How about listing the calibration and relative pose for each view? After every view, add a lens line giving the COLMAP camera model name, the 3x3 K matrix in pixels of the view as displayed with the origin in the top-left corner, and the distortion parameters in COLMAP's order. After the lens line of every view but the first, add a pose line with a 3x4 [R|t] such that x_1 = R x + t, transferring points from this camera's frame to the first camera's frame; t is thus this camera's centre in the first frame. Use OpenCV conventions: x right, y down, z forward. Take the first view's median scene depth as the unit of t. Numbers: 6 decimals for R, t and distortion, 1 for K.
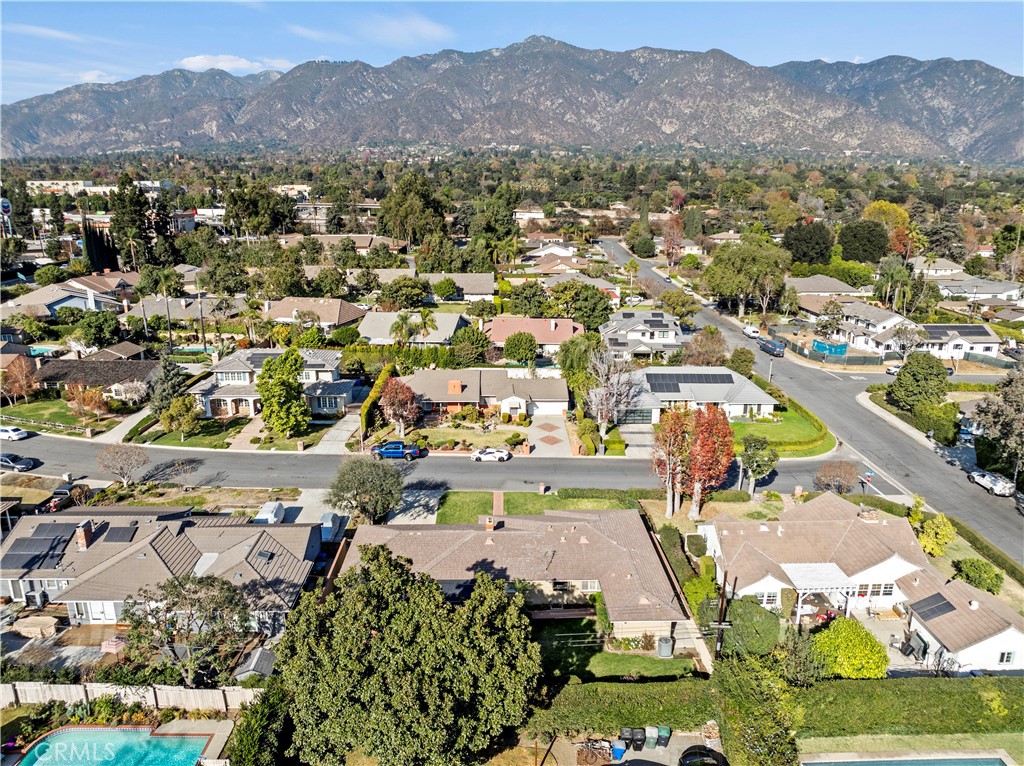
lens RADIAL K [[725.7, 0, 512.0], [0, 725.7, 383.0], [0, 0, 1]] dist [-0.047373, 0.018091]
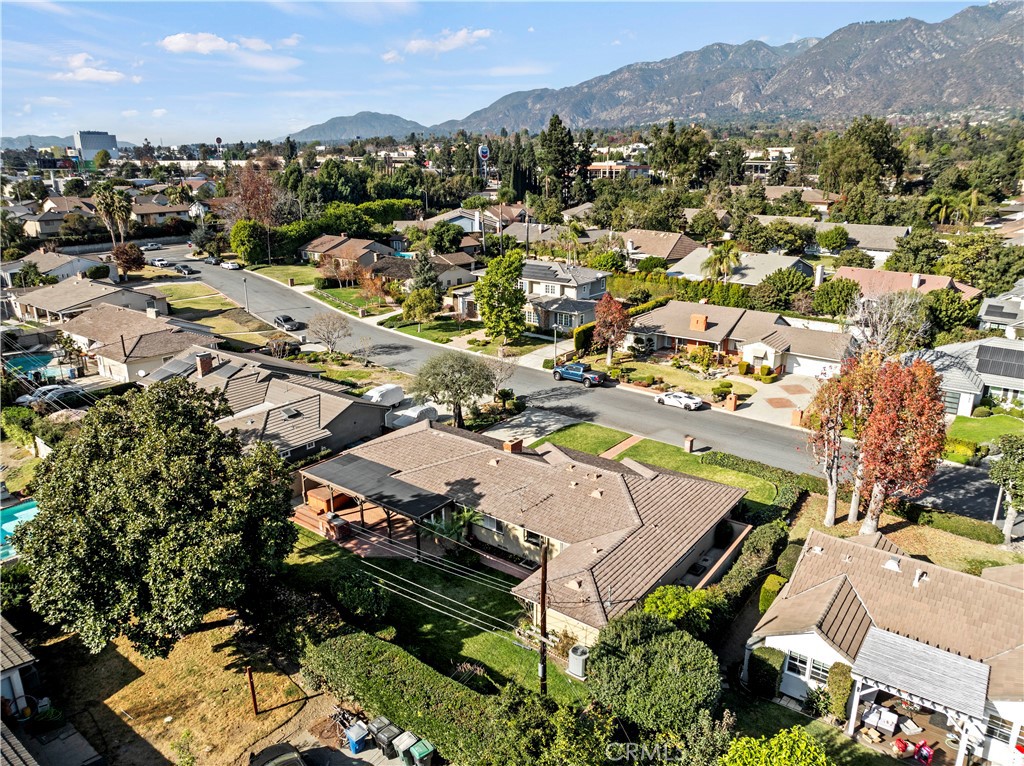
lens RADIAL K [[725.7, 0, 512.0], [0, 725.7, 383.0], [0, 0, 1]] dist [-0.047373, 0.018091]
pose [[0.781703, 0.181546, -0.596642, 0.283108], [-0.161272, 0.982996, 0.087811, 0.038558], [0.602438, 0.027579, 0.797689, 0.239444]]
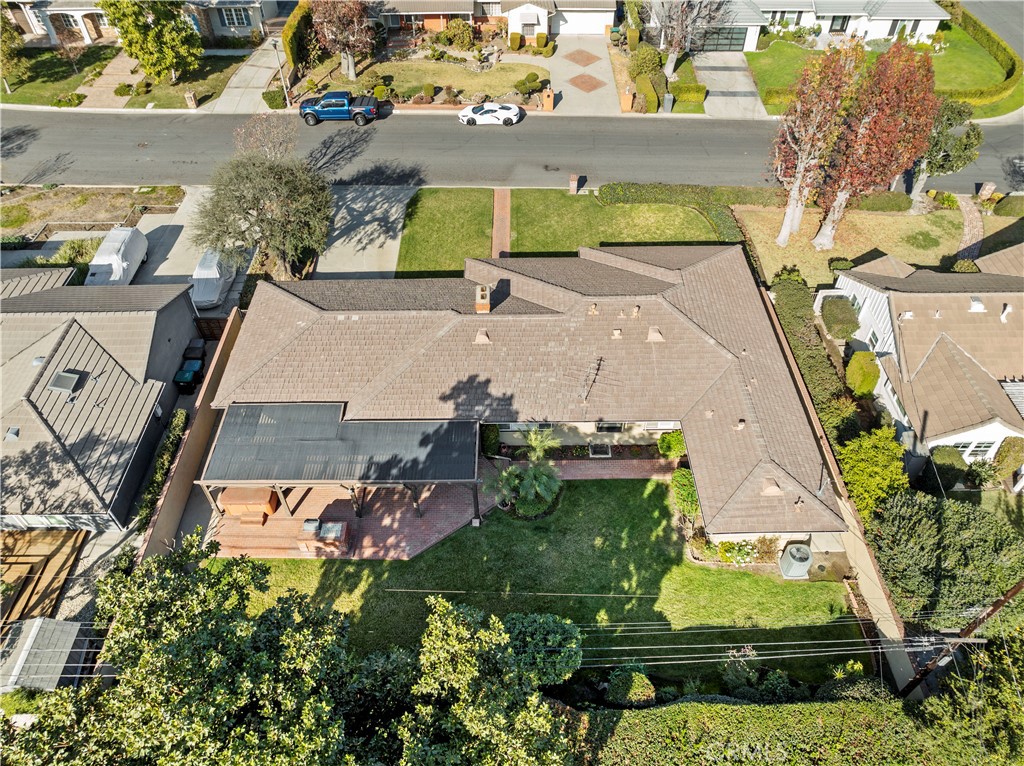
lens RADIAL K [[725.7, 0, 512.0], [0, 725.7, 383.0], [0, 0, 1]] dist [-0.047373, 0.018091]
pose [[0.999840, 0.006226, -0.016760, 0.000511], [0.003320, 0.856468, 0.516189, -0.021931], [0.017568, -0.516162, 0.856311, 0.328451]]
